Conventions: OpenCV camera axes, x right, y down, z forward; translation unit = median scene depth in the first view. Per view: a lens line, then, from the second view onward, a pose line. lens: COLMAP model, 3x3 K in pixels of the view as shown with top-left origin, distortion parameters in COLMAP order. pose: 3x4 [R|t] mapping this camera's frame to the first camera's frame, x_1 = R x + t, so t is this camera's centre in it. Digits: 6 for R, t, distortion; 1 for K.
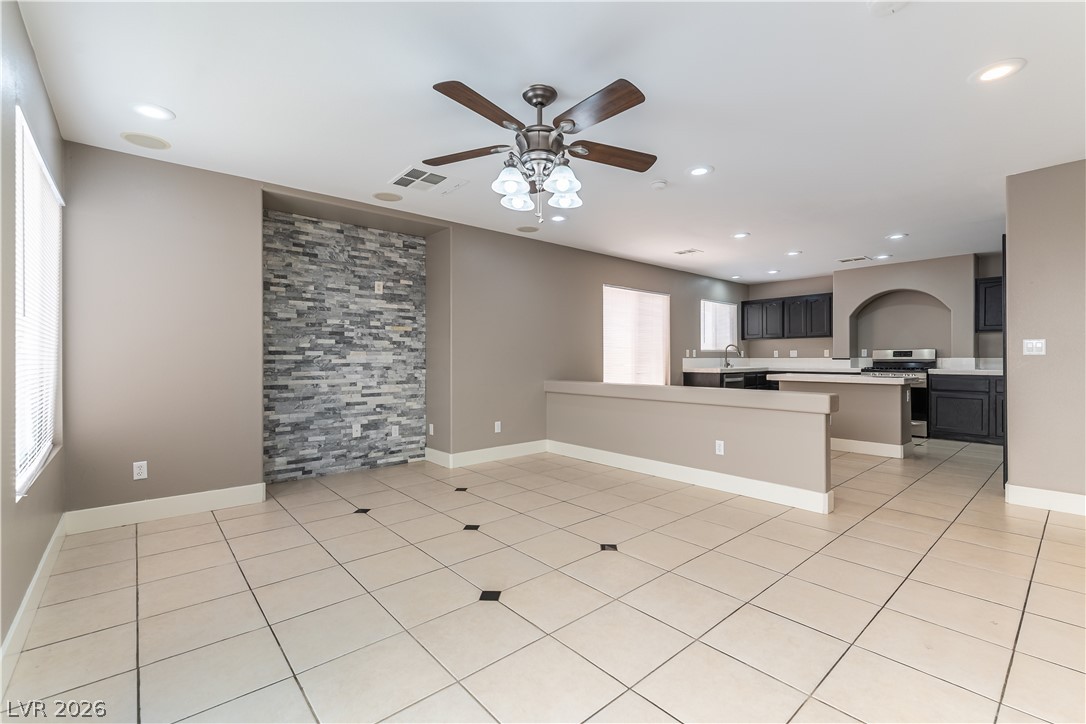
lens RADIAL K [[469.5, 0, 547.7], [0, 469.5, 360.1], [0, 0, 1]] dist [-0.000317, -0.000157]
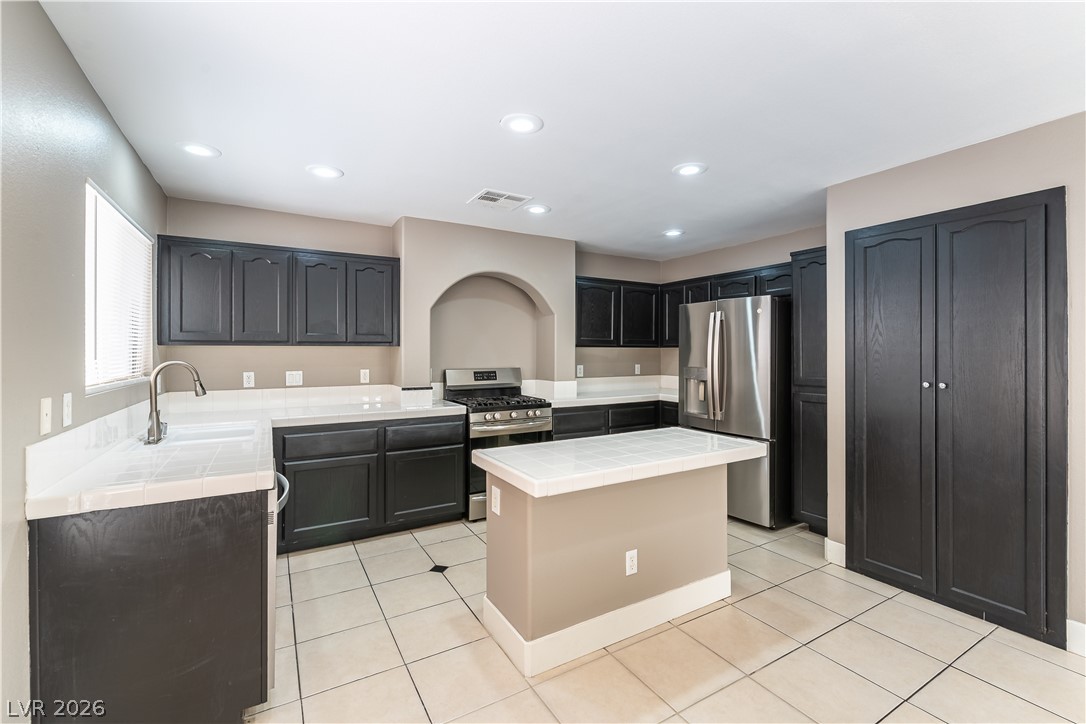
lens RADIAL K [[469.5, 0, 547.7], [0, 469.5, 360.1], [0, 0, 1]] dist [-0.000317, -0.000157]
pose [[0.178455, -0.012761, 0.983865, 0.223817], [0.006185, 0.999911, 0.011847, -0.061783], [-0.983929, 0.003971, 0.178518, 1.205589]]
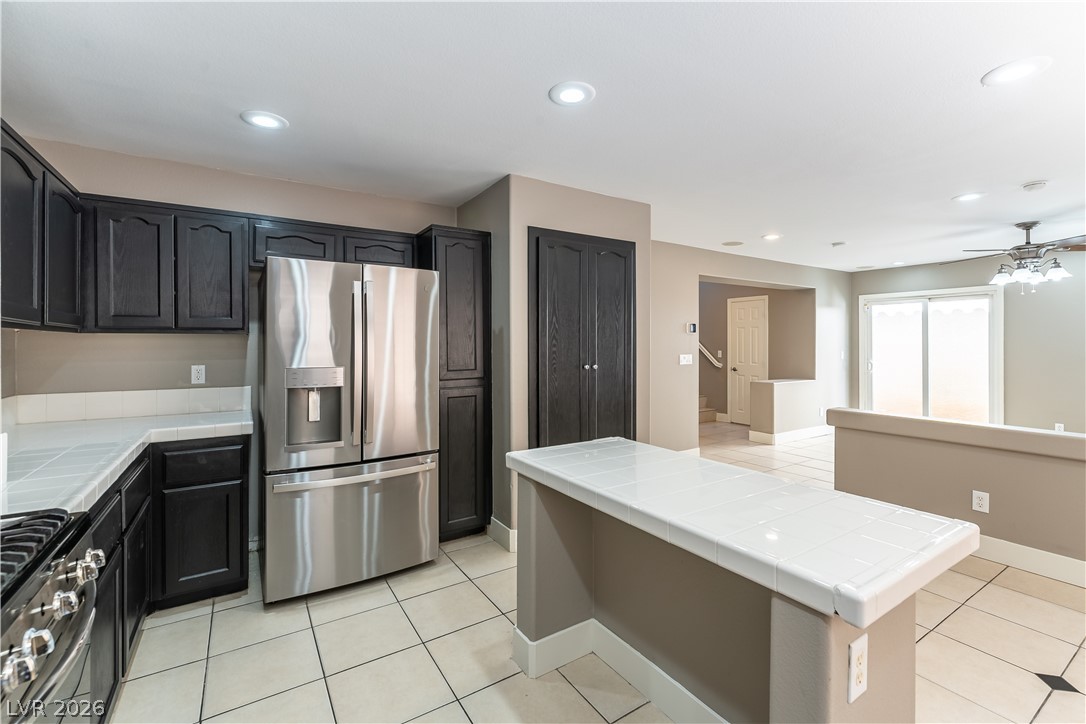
lens RADIAL K [[469.5, 0, 547.7], [0, 469.5, 360.1], [0, 0, 1]] dist [-0.000317, -0.000157]
pose [[-0.990408, -0.002863, 0.138141, 0.806888], [0.002770, 0.999173, 0.040568, -0.062319], [-0.138143, 0.040561, -0.989581, 1.567947]]
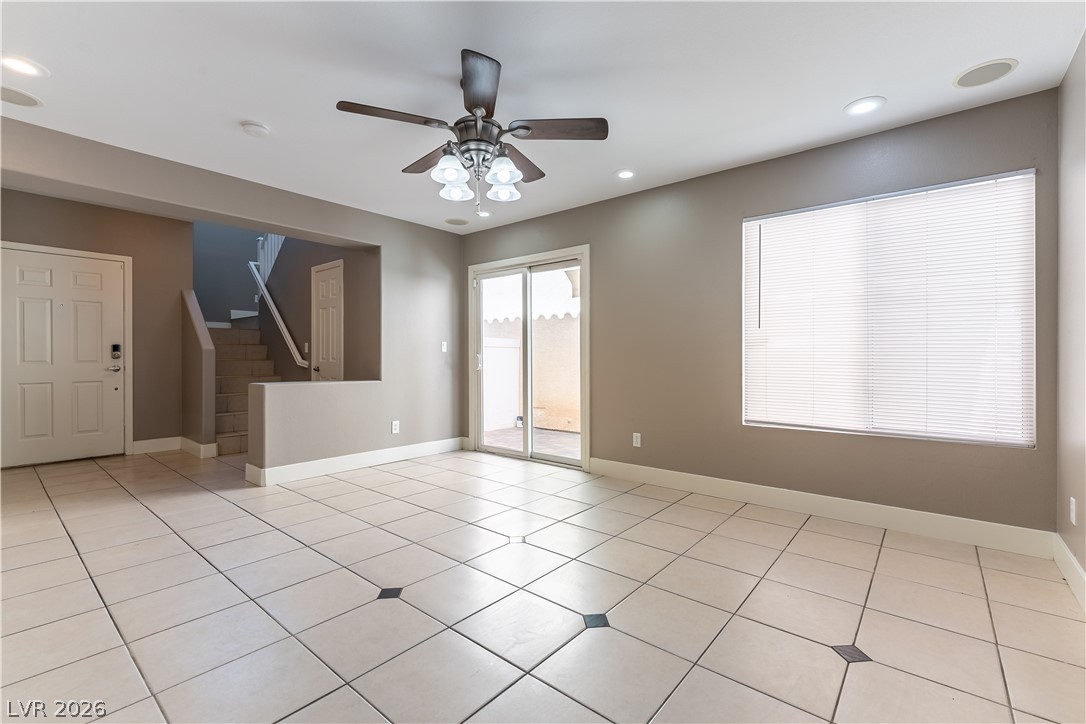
lens RADIAL K [[469.5, 0, 547.7], [0, 469.5, 360.1], [0, 0, 1]] dist [-0.000317, -0.000157]
pose [[-0.986812, 0.000210, -0.161868, 0.002603], [-0.001497, 0.999945, 0.010424, 0.006398], [0.161861, 0.010529, -0.986757, 1.044439]]
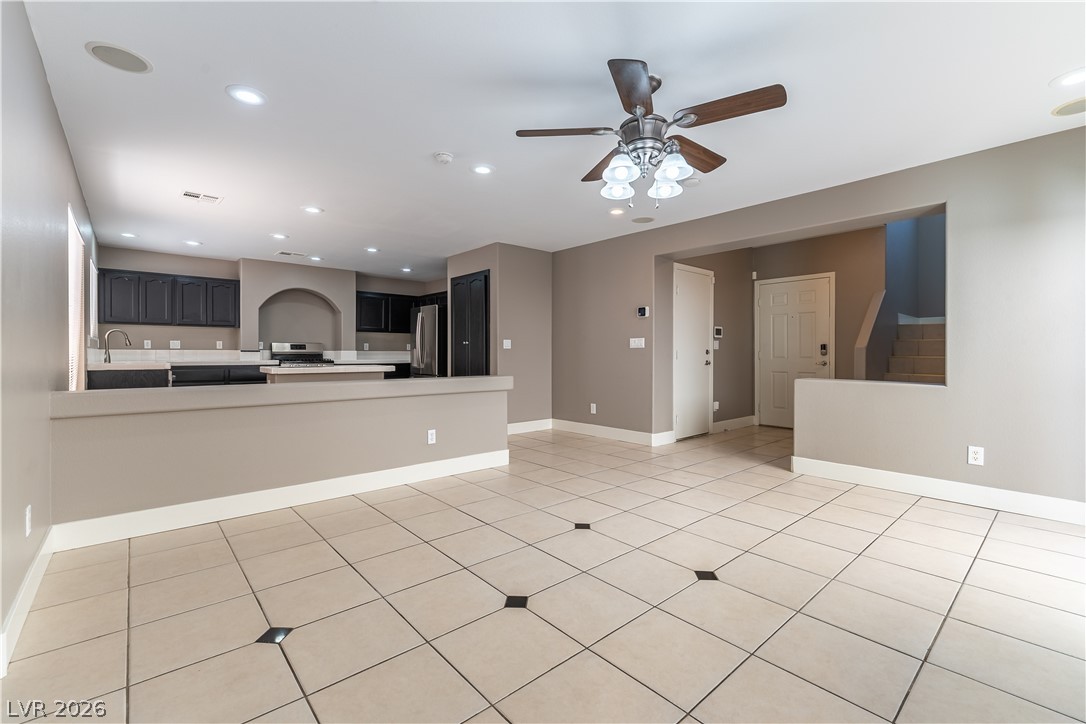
lens RADIAL K [[469.5, 0, 547.7], [0, 469.5, 360.1], [0, 0, 1]] dist [-0.000317, -0.000157]
pose [[-0.011581, -0.009312, 0.999890, -0.527443], [0.003926, 0.999949, 0.009358, 0.014191], [-0.999925, 0.004034, -0.011543, 0.640849]]
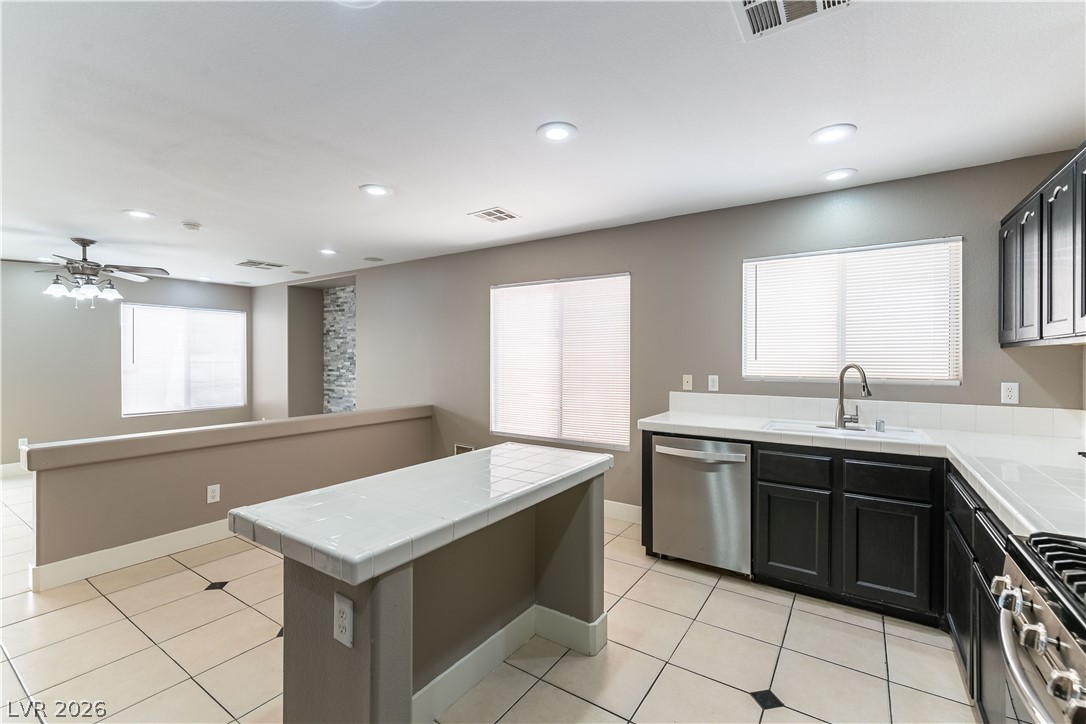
lens RADIAL K [[469.5, 0, 547.7], [0, 469.5, 360.1], [0, 0, 1]] dist [-0.000317, -0.000157]
pose [[0.262228, 0.007038, -0.964980, 1.162574], [-0.008778, 0.999949, 0.004907, -0.061305], [0.964966, 0.007184, 0.262277, 1.173729]]
